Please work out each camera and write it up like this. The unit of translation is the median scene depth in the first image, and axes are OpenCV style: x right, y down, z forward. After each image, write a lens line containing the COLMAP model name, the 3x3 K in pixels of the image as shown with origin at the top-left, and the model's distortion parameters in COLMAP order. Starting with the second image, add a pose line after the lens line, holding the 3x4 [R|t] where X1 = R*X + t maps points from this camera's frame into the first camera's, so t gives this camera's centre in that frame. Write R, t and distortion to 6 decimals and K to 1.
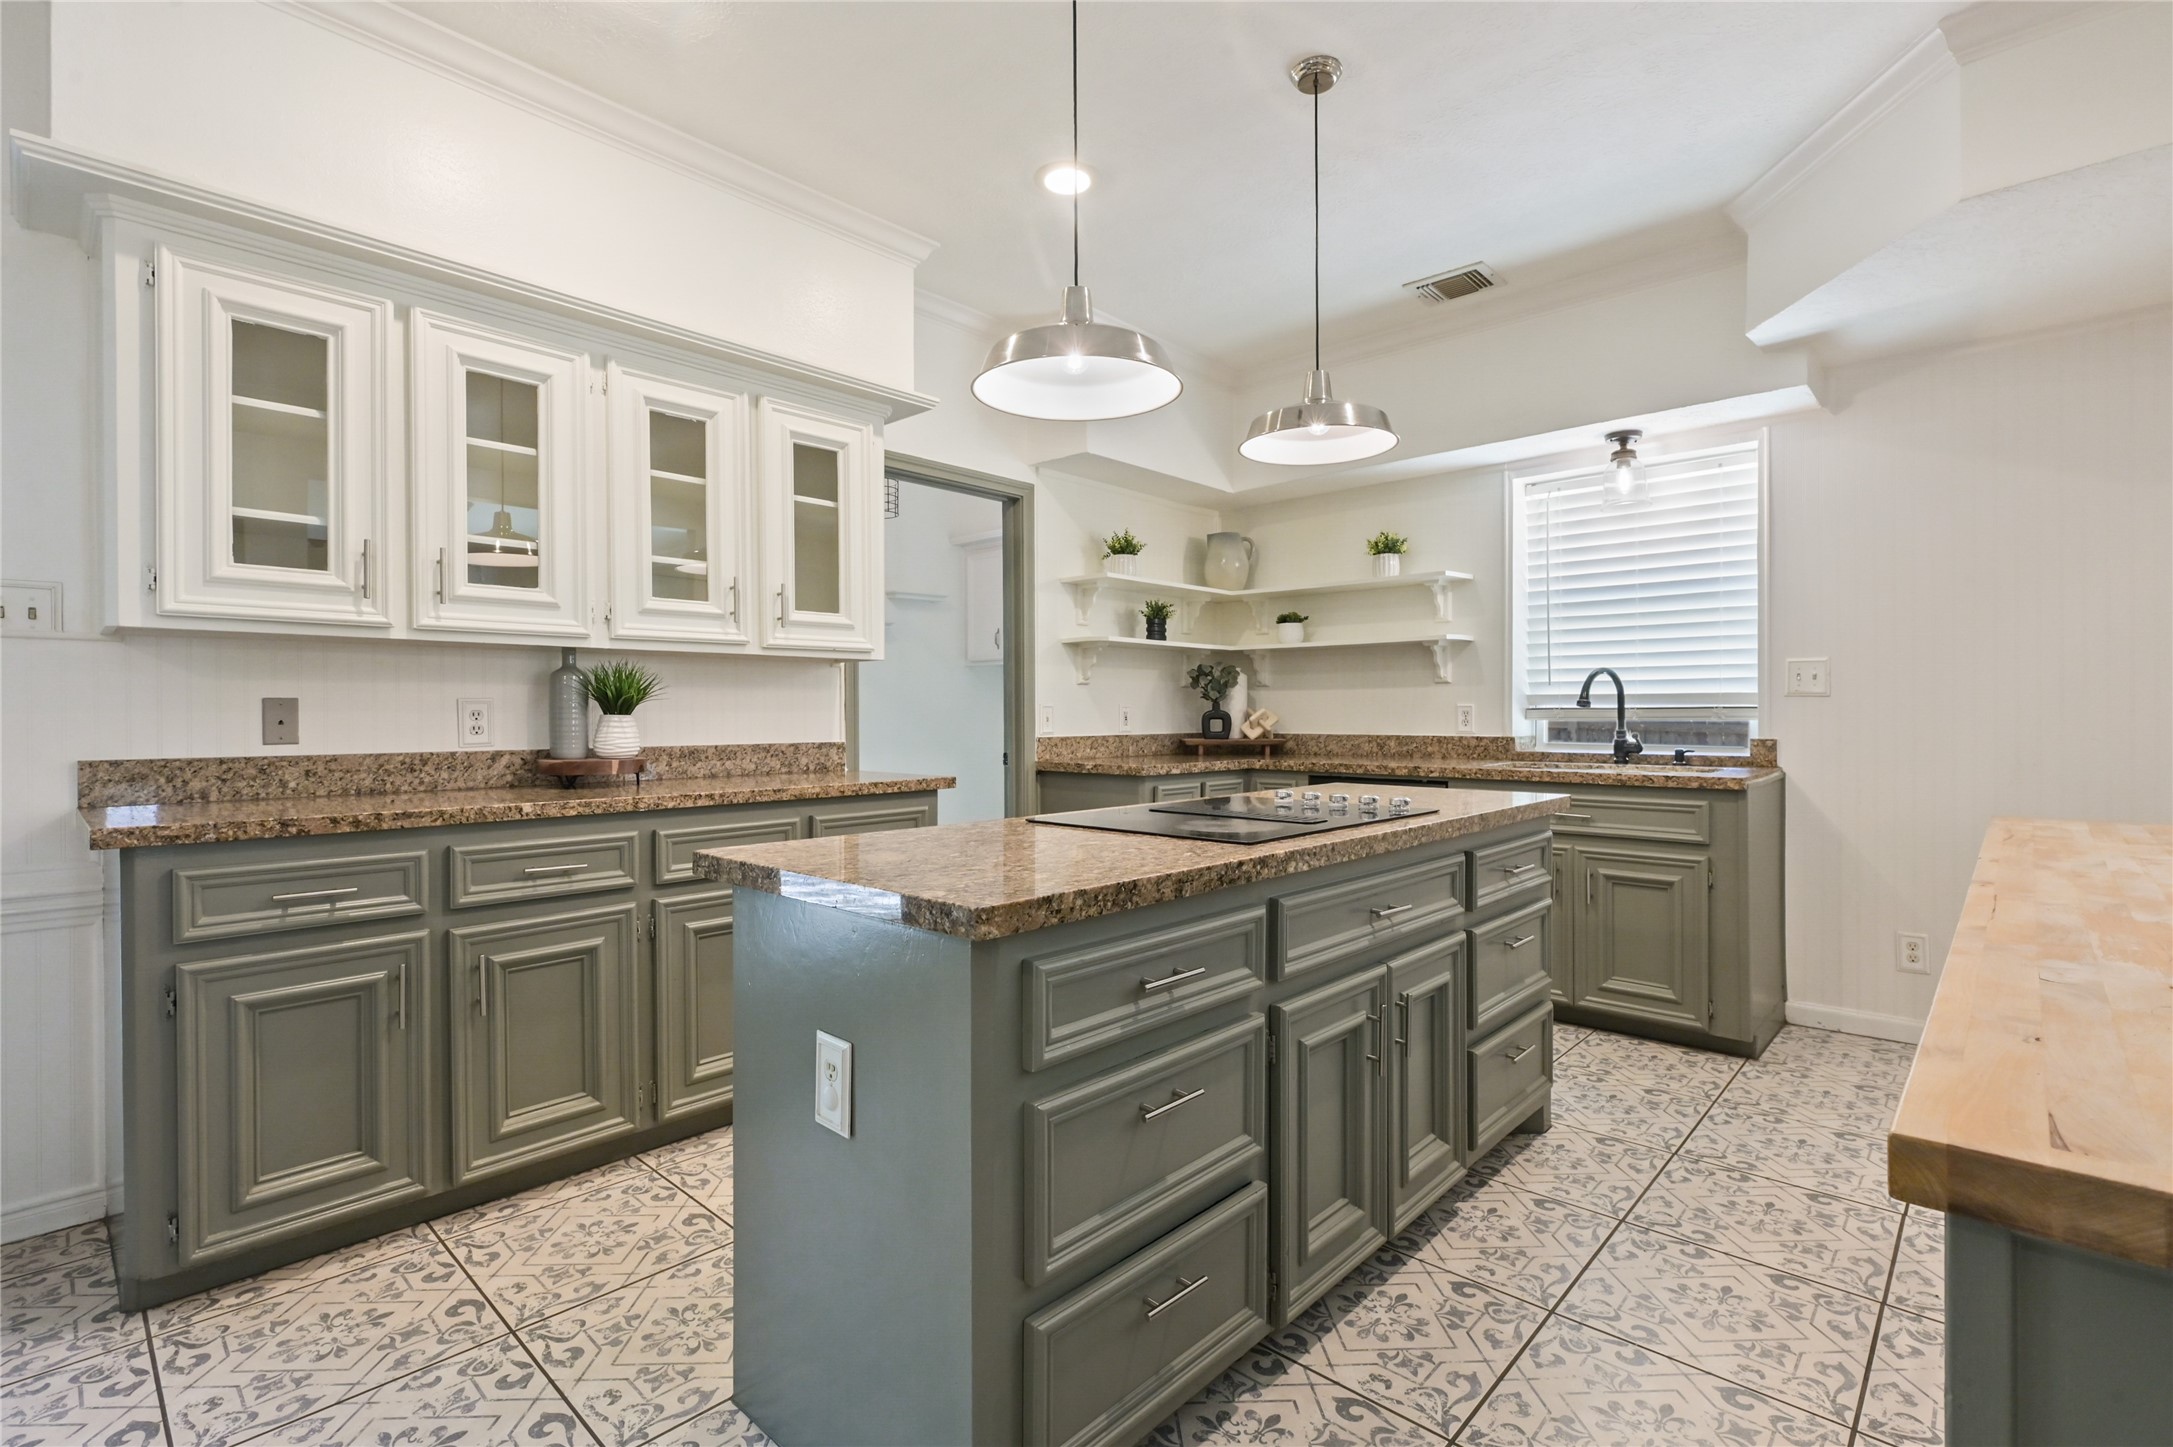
lens RADIAL K [[1000.1, 0, 1084.7], [0, 1000.1, 712.5], [0, 0, 1]] dist [0.007459, 0.000008]
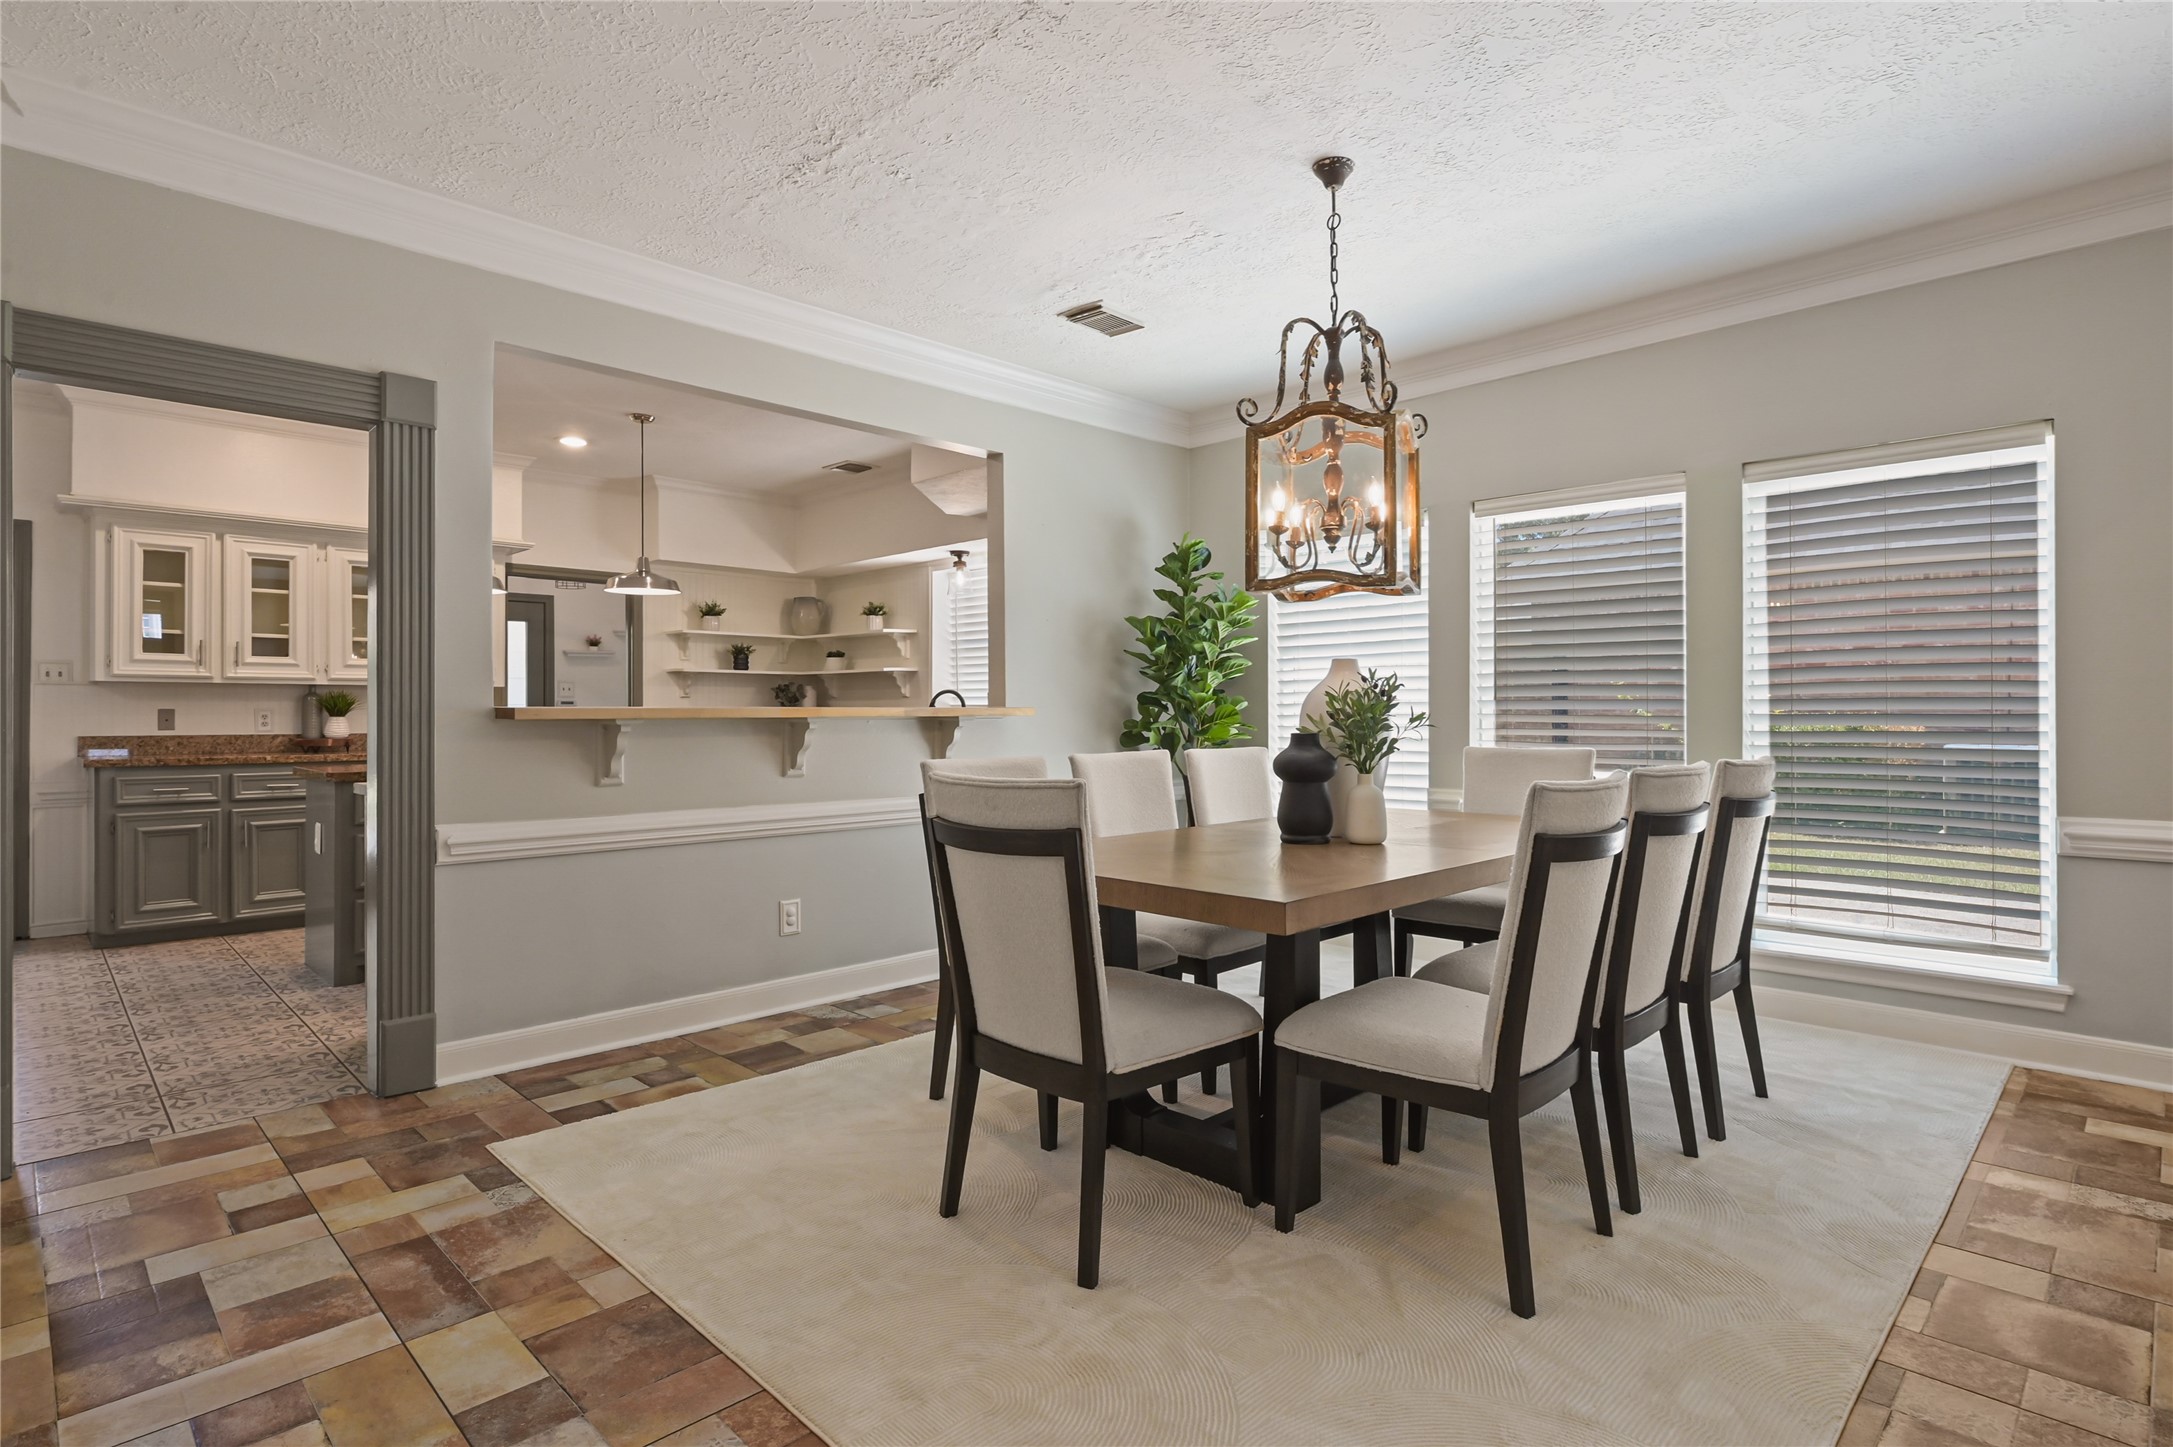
lens RADIAL K [[1094.9, 0, 1090.1], [0, 1094.9, 702.5], [0, 0, 1]] dist [0.001994, 0.000612]
pose [[0.999562, 0.001188, -0.029559, 0.737090], [-0.001476, 0.999952, -0.009723, -0.005037], [0.029546, 0.009762, 0.999516, -0.764347]]
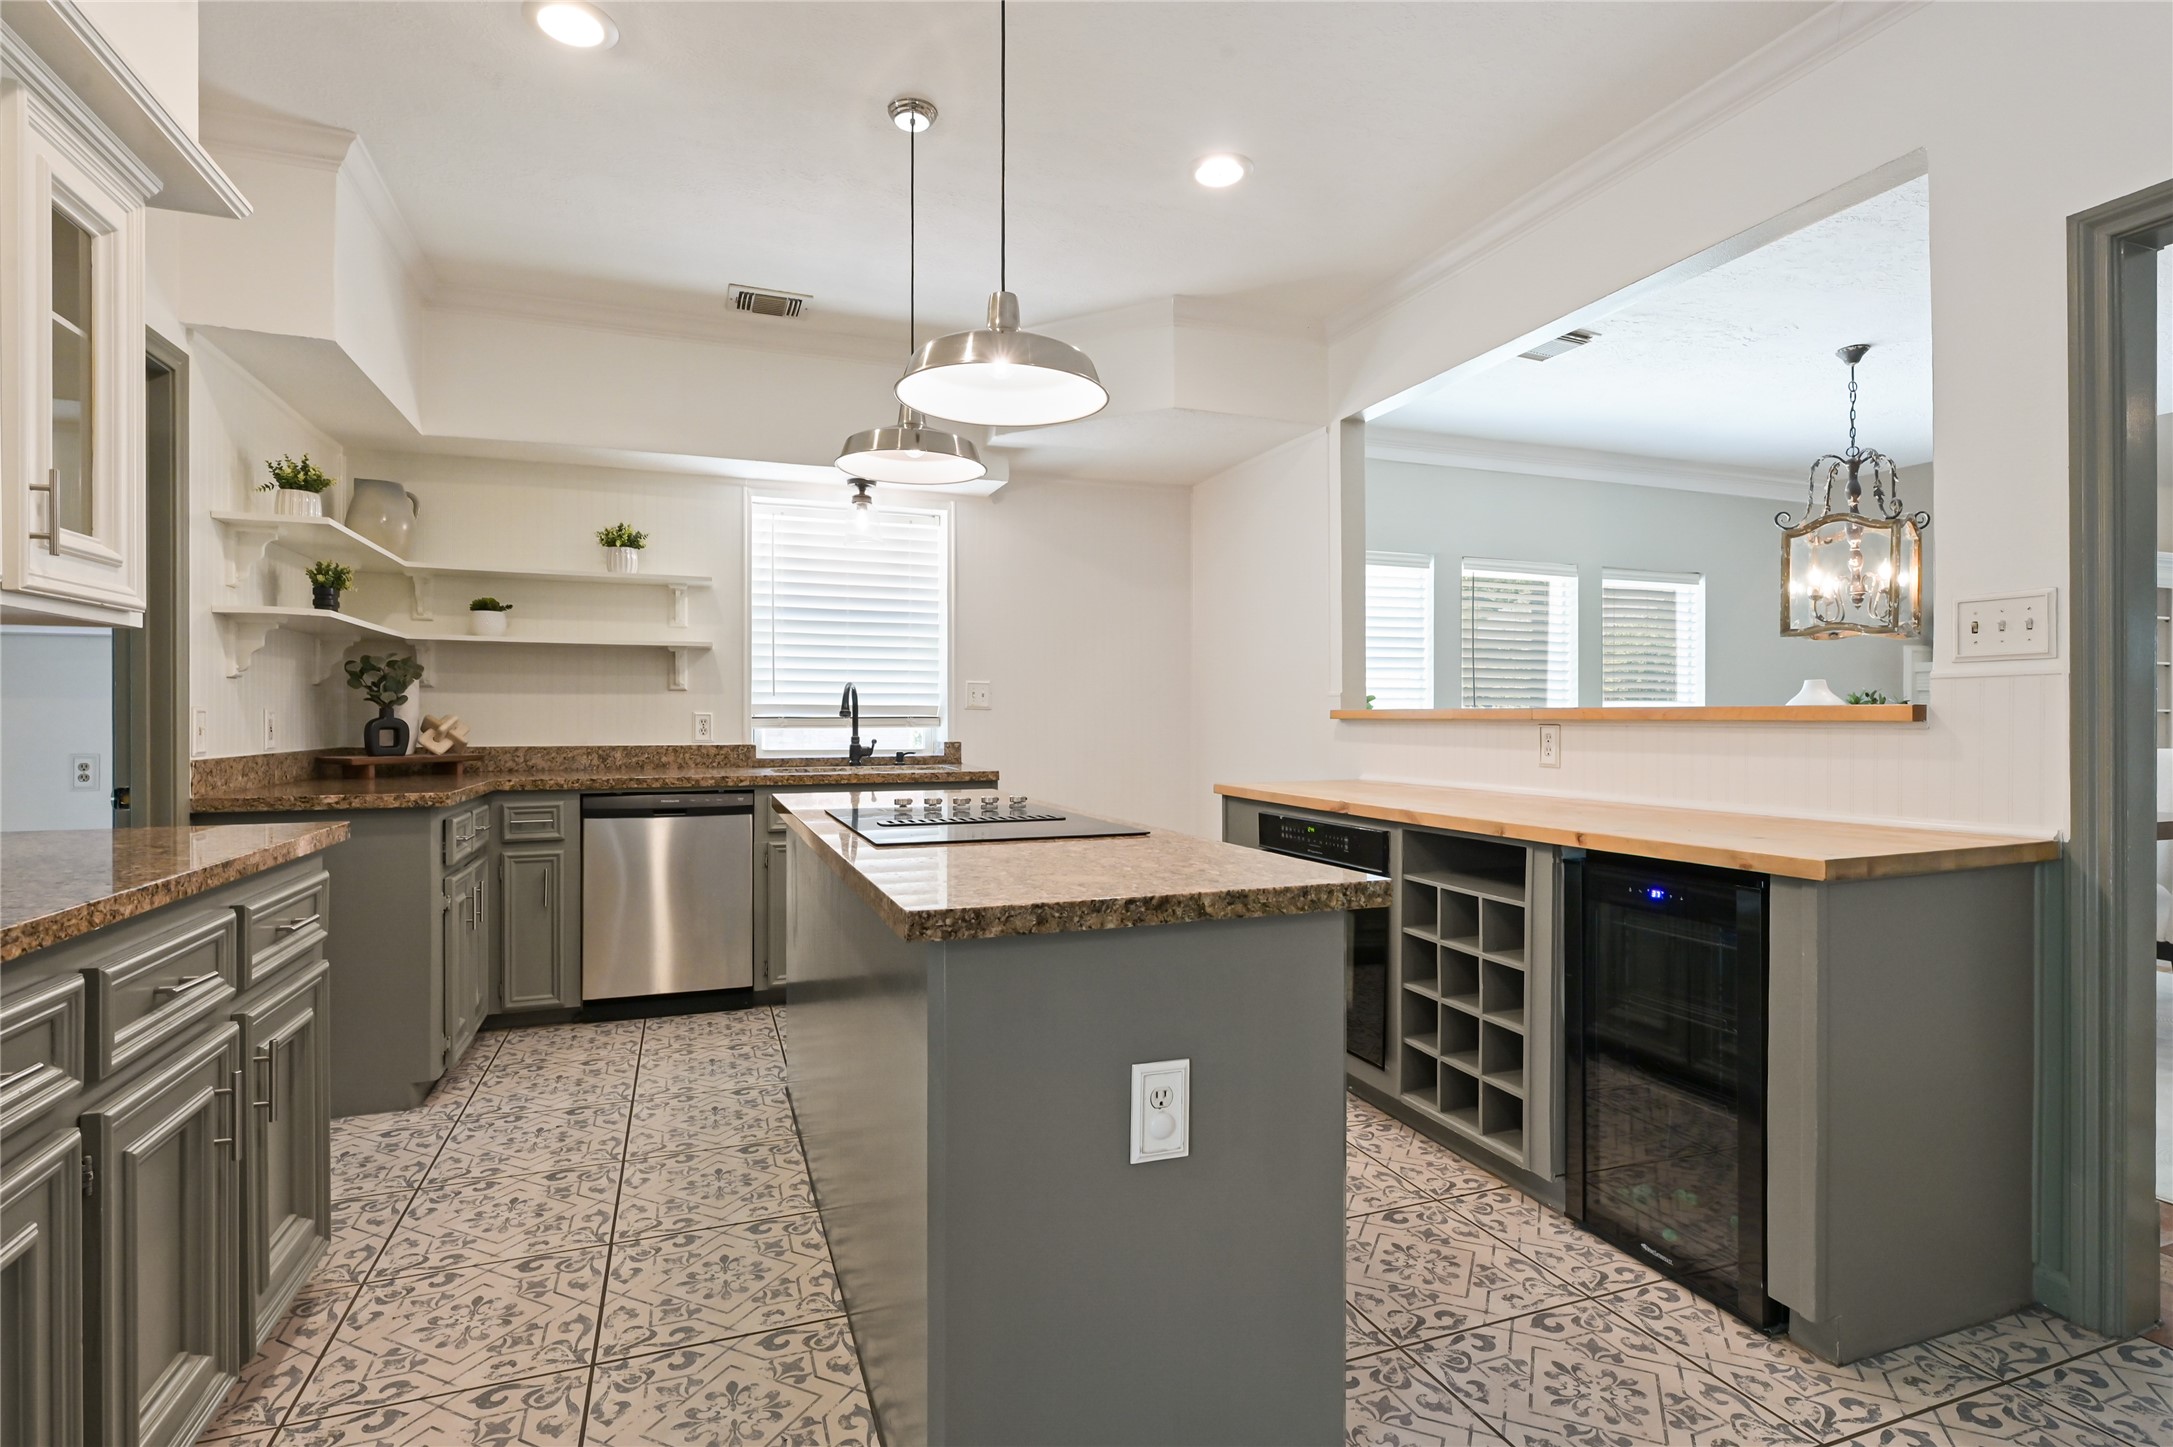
lens RADIAL K [[1044.7, 0, 1086.5], [0, 1044.7, 723.5], [0, 0, 1]] dist [0.000958, 0.001027]
pose [[0.434665, -0.001539, 0.900591, -0.399333], [-0.001229, 0.999997, 0.002301, -0.000363], [-0.900591, -0.002107, 0.434661, 0.215860]]
